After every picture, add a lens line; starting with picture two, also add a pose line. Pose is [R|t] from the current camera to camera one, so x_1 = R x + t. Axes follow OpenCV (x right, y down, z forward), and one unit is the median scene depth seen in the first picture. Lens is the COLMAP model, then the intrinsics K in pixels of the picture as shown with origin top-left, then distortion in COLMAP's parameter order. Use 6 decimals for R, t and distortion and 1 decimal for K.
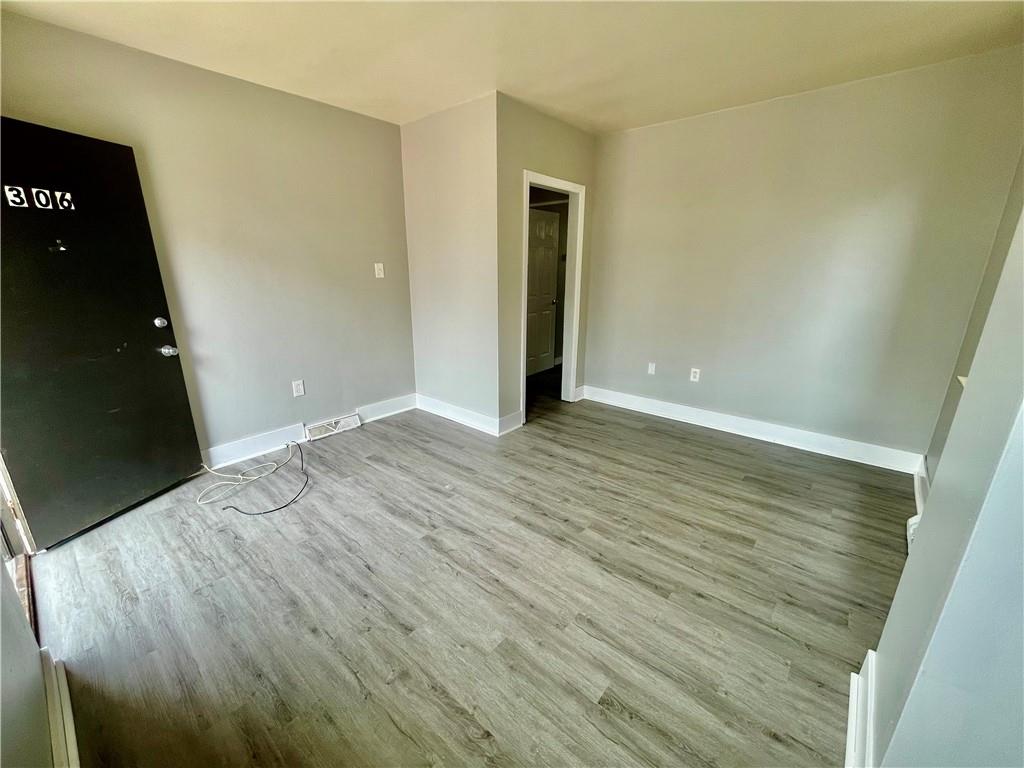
lens RADIAL K [[418.0, 0, 512.1], [0, 418.0, 388.3], [0, 0, 1]] dist [0.001168, 0.000099]
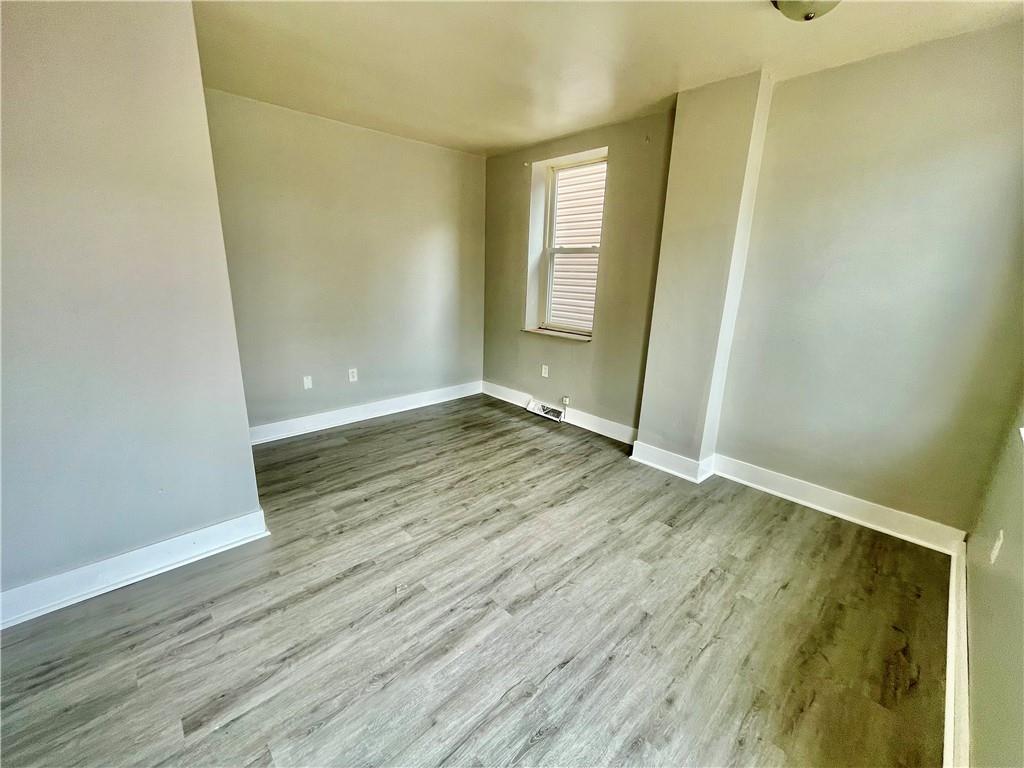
lens RADIAL K [[418.0, 0, 514.7], [0, 418.0, 382.5], [0, 0, 1]] dist [0.001168, 0.000099]
pose [[0.103141, -0.255167, 0.961380, -0.844947], [0.257607, 0.940410, 0.221964, -0.228265], [-0.960729, 0.224764, 0.162727, 0.736263]]
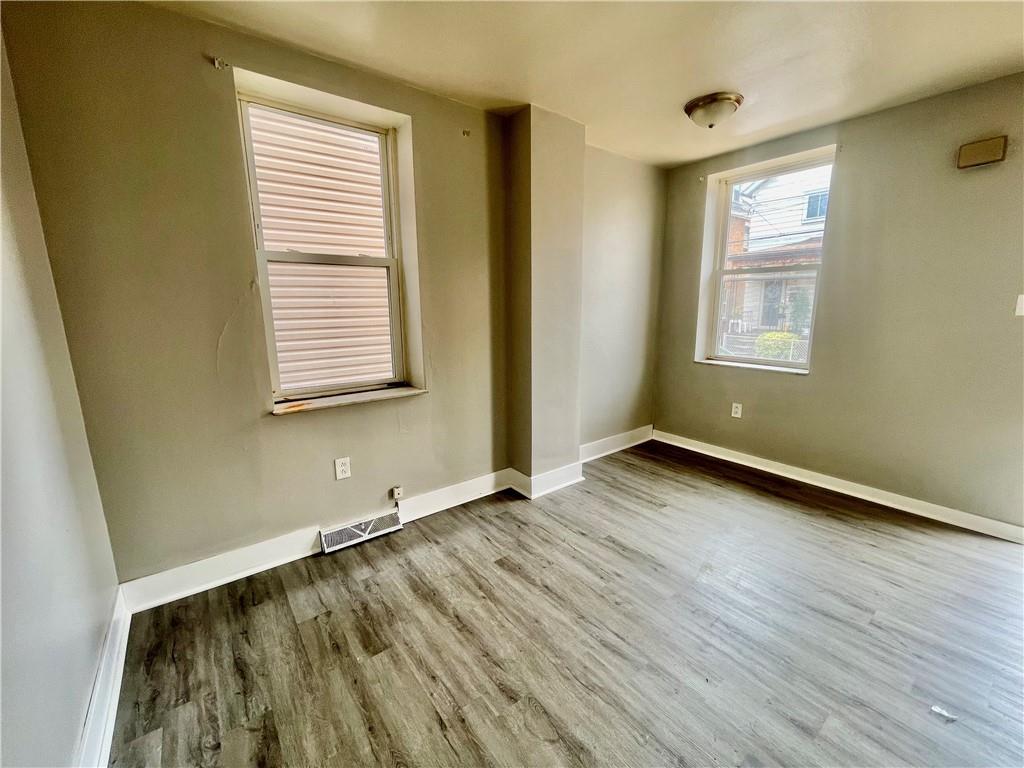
lens RADIAL K [[418.0, 0, 509.8], [0, 418.0, 382.2], [0, 0, 1]] dist [0.001168, 0.000099]
pose [[-0.976198, -0.035044, 0.214031, 0.329480], [0.067858, 0.887958, 0.454891, -0.470640], [-0.205991, 0.458587, -0.864445, 1.614608]]
